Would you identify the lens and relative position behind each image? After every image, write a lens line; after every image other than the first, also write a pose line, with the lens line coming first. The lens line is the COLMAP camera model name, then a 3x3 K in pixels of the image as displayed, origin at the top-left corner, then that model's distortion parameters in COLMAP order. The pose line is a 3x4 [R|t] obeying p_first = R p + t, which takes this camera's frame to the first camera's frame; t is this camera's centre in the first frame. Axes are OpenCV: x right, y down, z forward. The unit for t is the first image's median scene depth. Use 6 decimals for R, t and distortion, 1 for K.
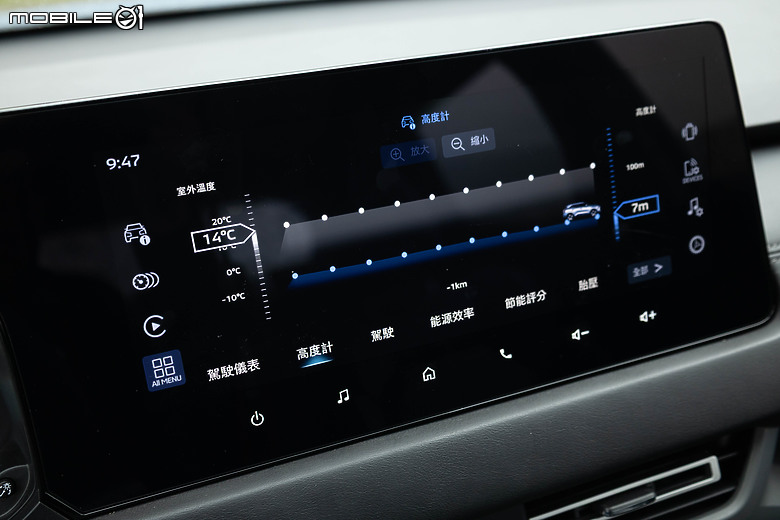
lens RADIAL K [[847.9, 0, 386.0], [0, 847.9, 260.2], [0, 0, 1]] dist [0.019558, 0.000000]
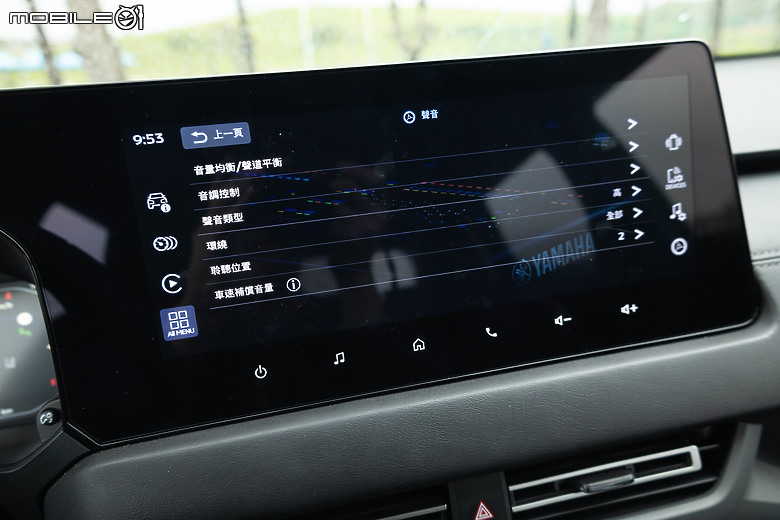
lens RADIAL K [[537.9, 0, 391.7], [0, 537.9, 256.4], [0, 0, 1]] dist [0.043580, 0.006544]
pose [[0.986808, 0.041144, -0.156581, 0.122157], [-0.051623, 0.996649, -0.063454, 0.063961], [0.153445, 0.070700, 0.985625, 0.278196]]
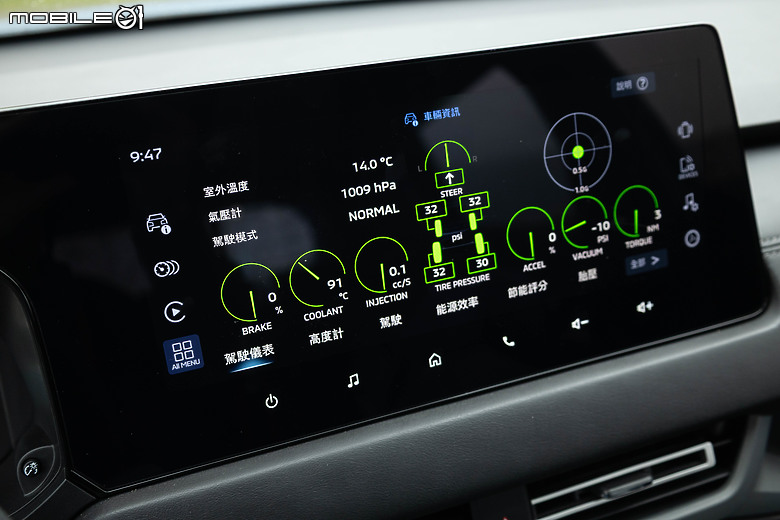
lens RADIAL K [[847.9, 0, 387.0], [0, 847.9, 265.7], [0, 0, 1]] dist [0.019558, 0.000000]
pose [[0.999999, 0.001495, -0.000215, -0.008672], [-0.001495, 0.999995, -0.002741, 0.020527], [0.000211, 0.002742, 0.999996, -0.044966]]
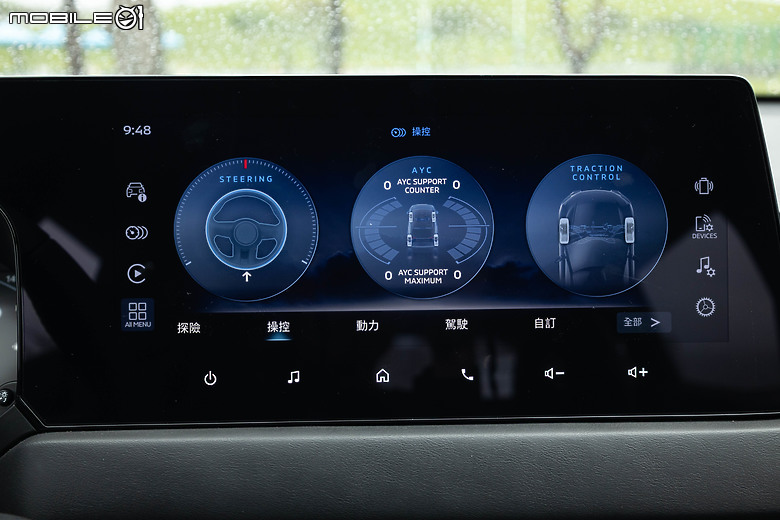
lens RADIAL K [[847.9, 0, 390.4], [0, 847.9, 261.5], [0, 0, 1]] dist [0.019558, 0.000000]
pose [[0.938962, 0.127261, -0.319617, 0.367719], [-0.184699, 0.970293, -0.156265, 0.157734], [0.290235, 0.205760, 0.934573, 0.019388]]
